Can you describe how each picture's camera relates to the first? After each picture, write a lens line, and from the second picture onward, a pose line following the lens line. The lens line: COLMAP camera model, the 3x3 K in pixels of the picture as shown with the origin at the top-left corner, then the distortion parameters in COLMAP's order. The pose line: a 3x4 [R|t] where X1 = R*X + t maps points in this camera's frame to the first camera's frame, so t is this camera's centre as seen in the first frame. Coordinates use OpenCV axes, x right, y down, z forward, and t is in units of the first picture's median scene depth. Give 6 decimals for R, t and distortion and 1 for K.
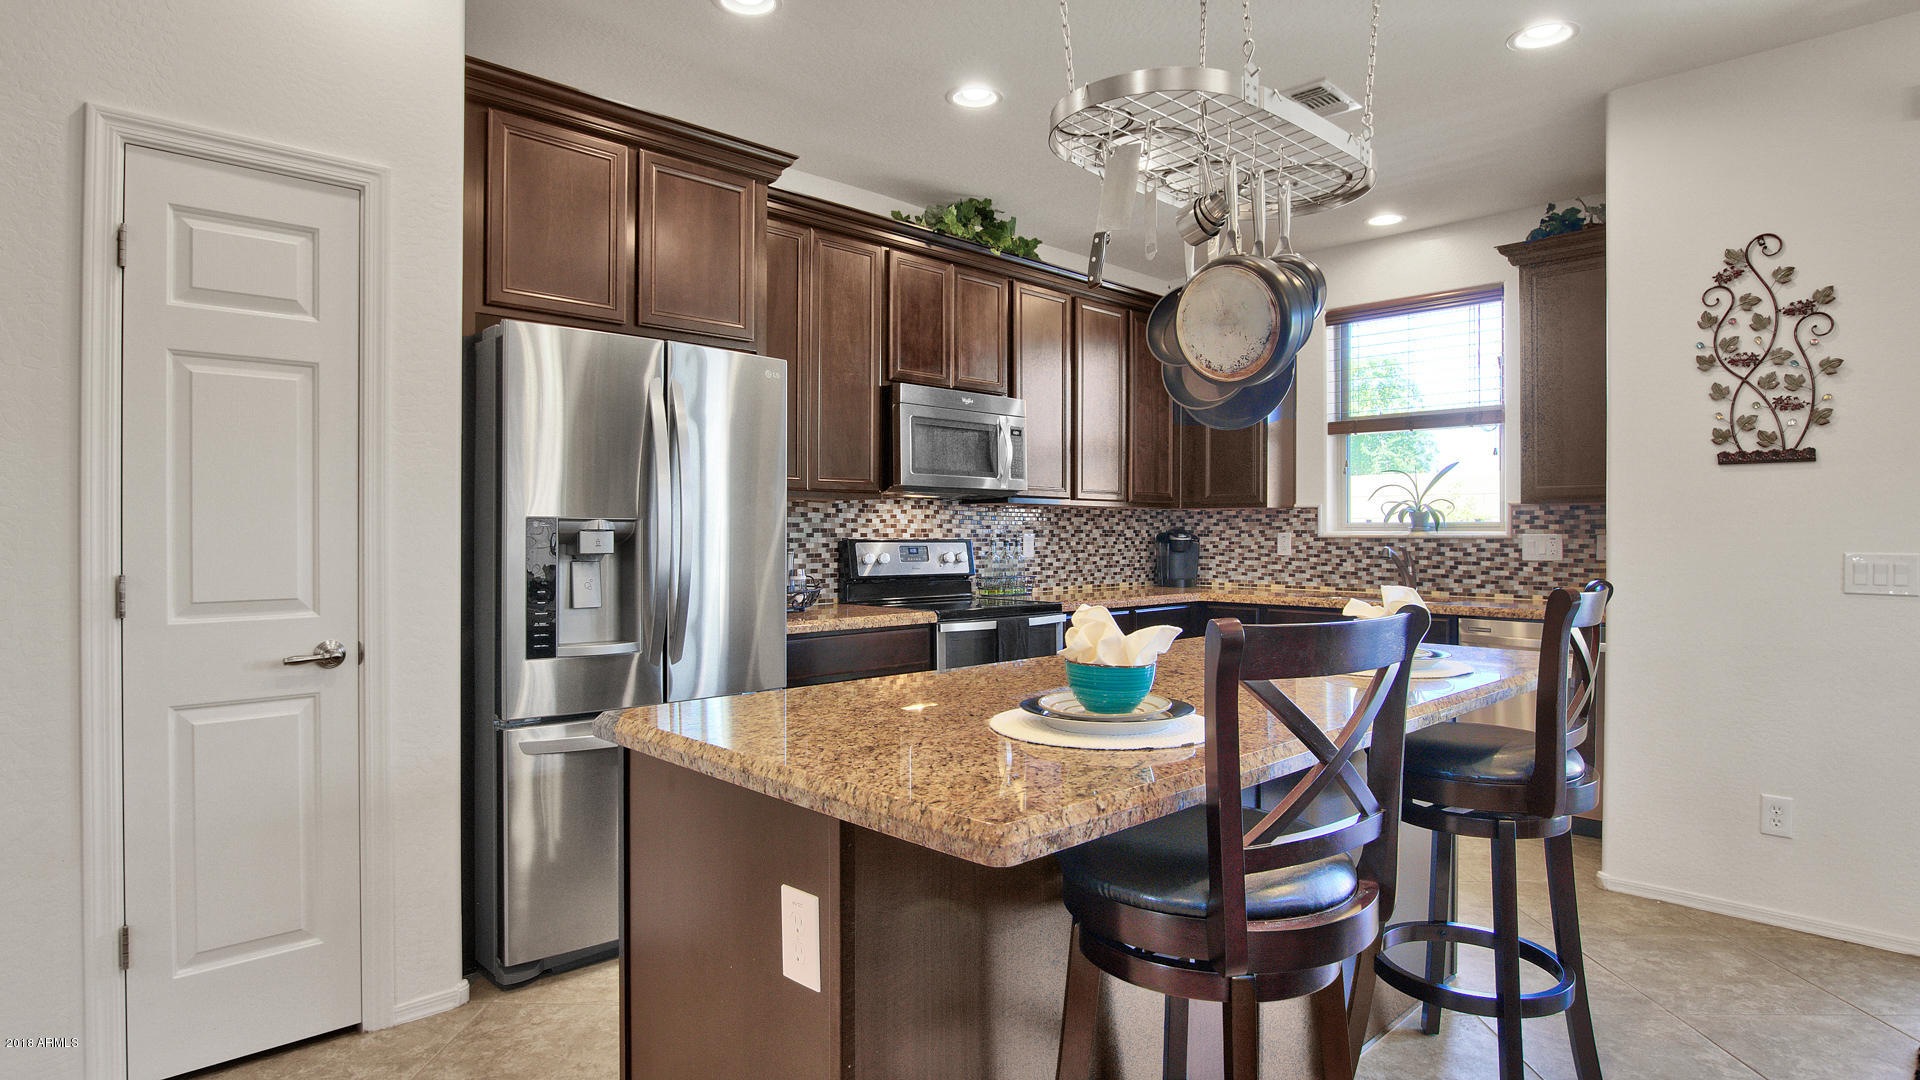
lens RADIAL K [[1041.2, 0, 969.5], [0, 1041.2, 531.6], [0, 0, 1]] dist [-0.003112, -0.000132]
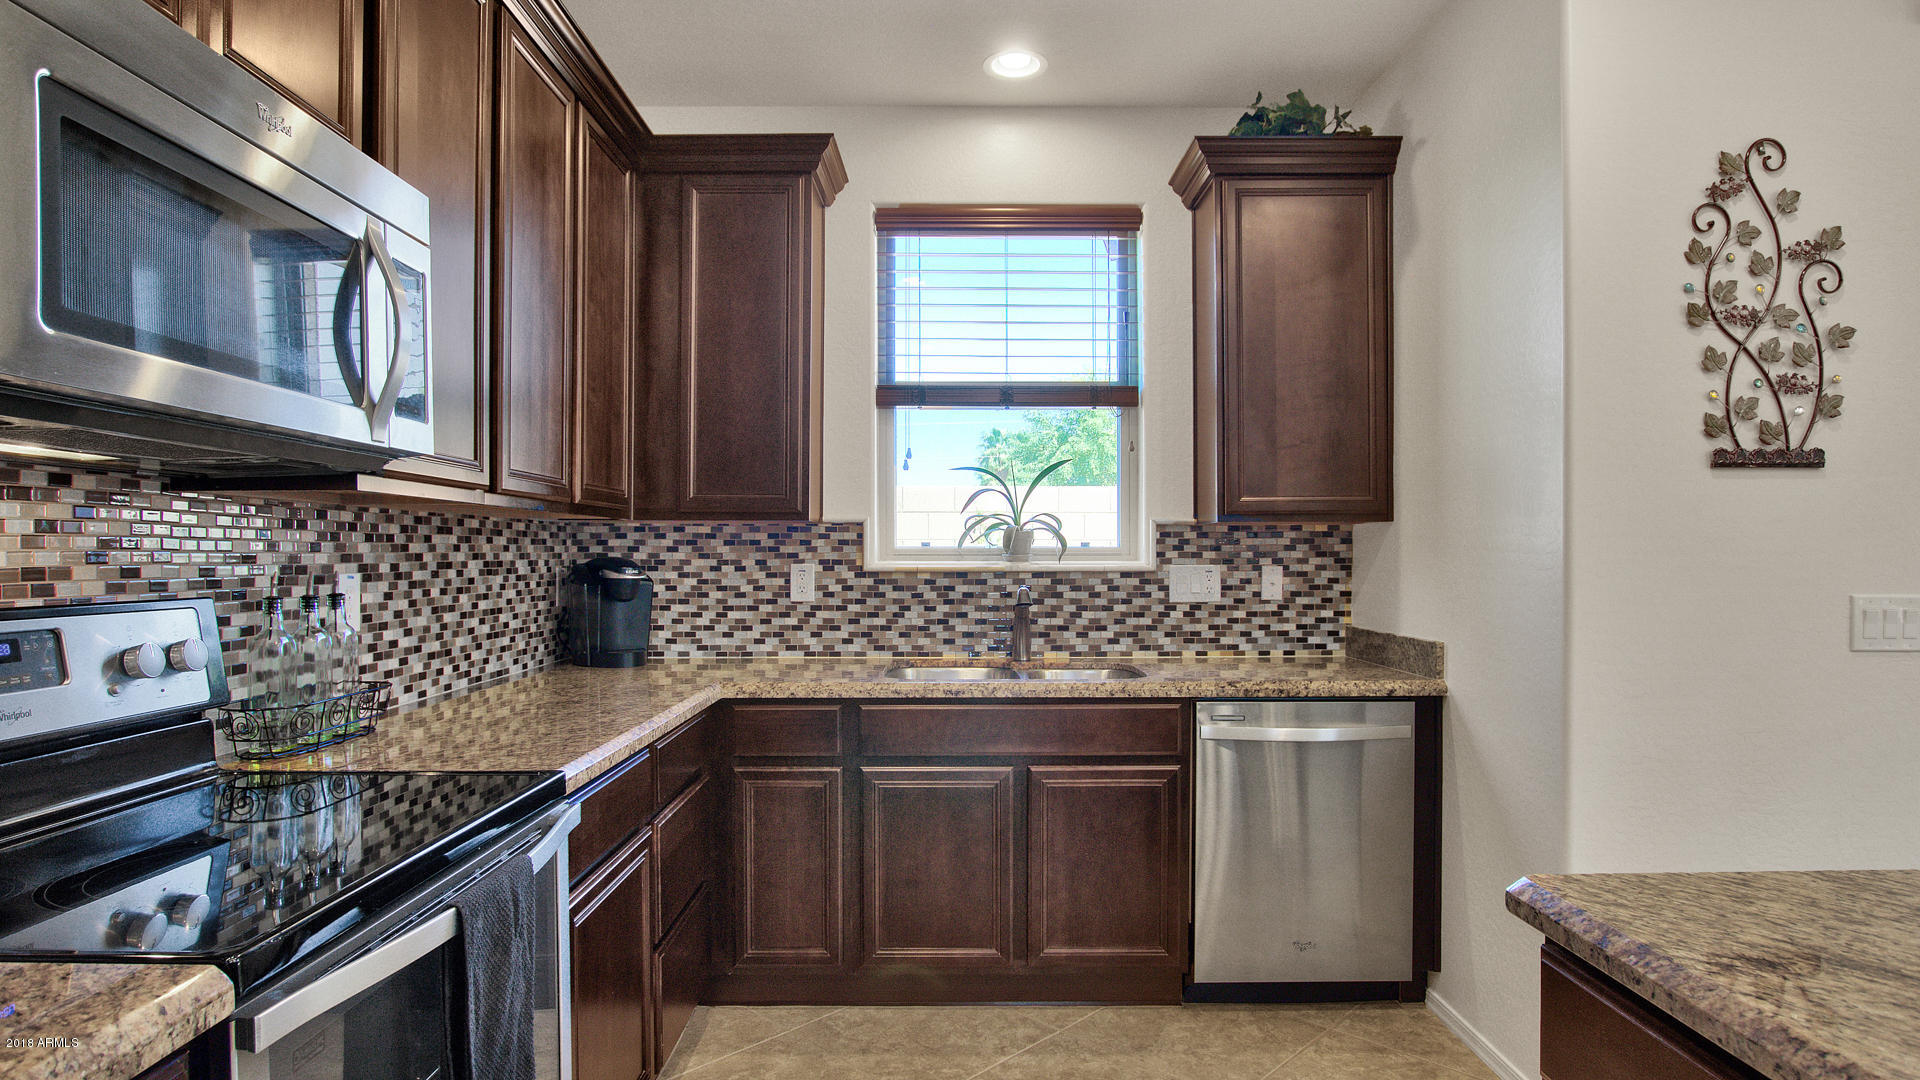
lens RADIAL K [[1016.6, 0, 955.6], [0, 1016.6, 551.8], [0, 0, 1]] dist [-0.041643, 0.014759]
pose [[0.701860, -0.001277, 0.712314, -0.059449], [0.001010, 0.999999, 0.000797, -0.007148], [-0.712314, 0.000160, 0.701861, 0.613117]]
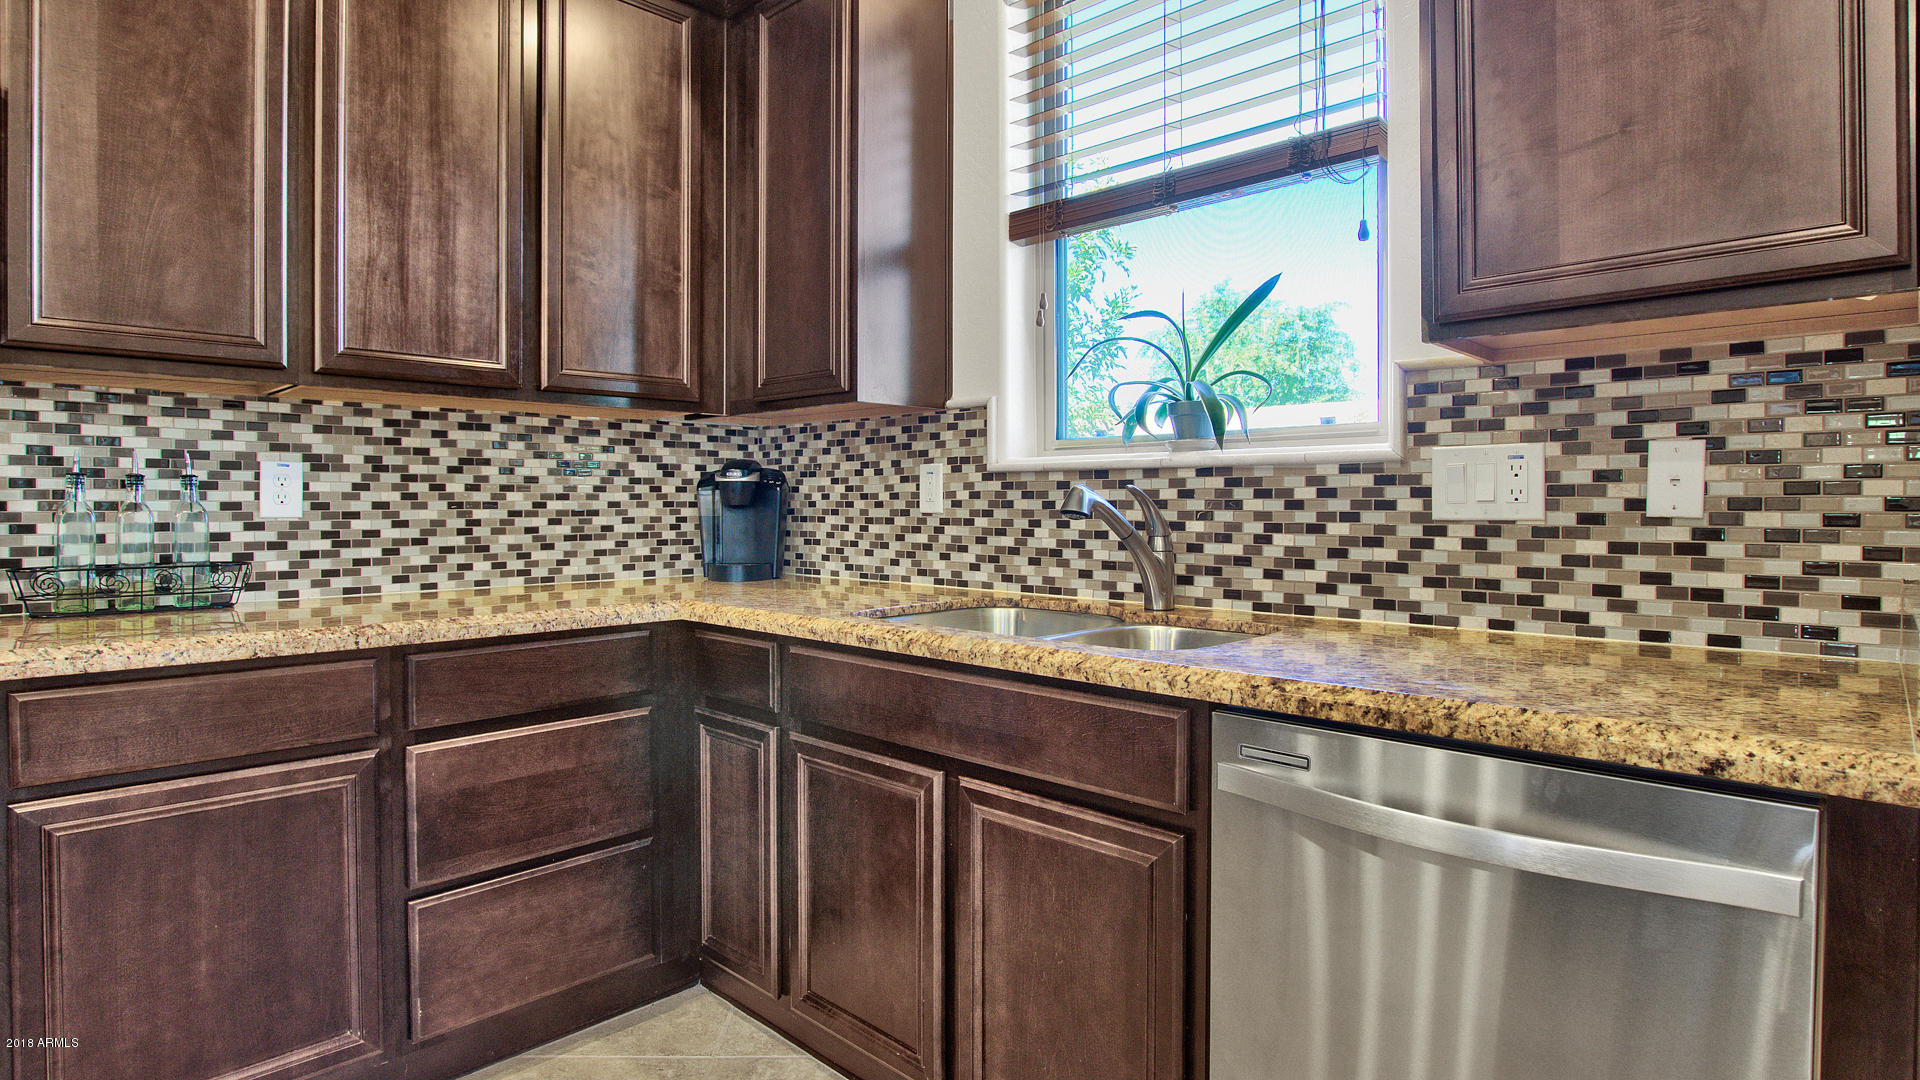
lens RADIAL K [[989.7, 0, 956.8], [0, 989.7, 512.3], [0, 0, 1]] dist [-0.025944, 0.001292]
pose [[0.999915, -0.002641, 0.012732, 0.357450], [0.002511, 0.999945, 0.010223, 0.020973], [-0.012758, -0.010190, 0.999867, 0.652177]]
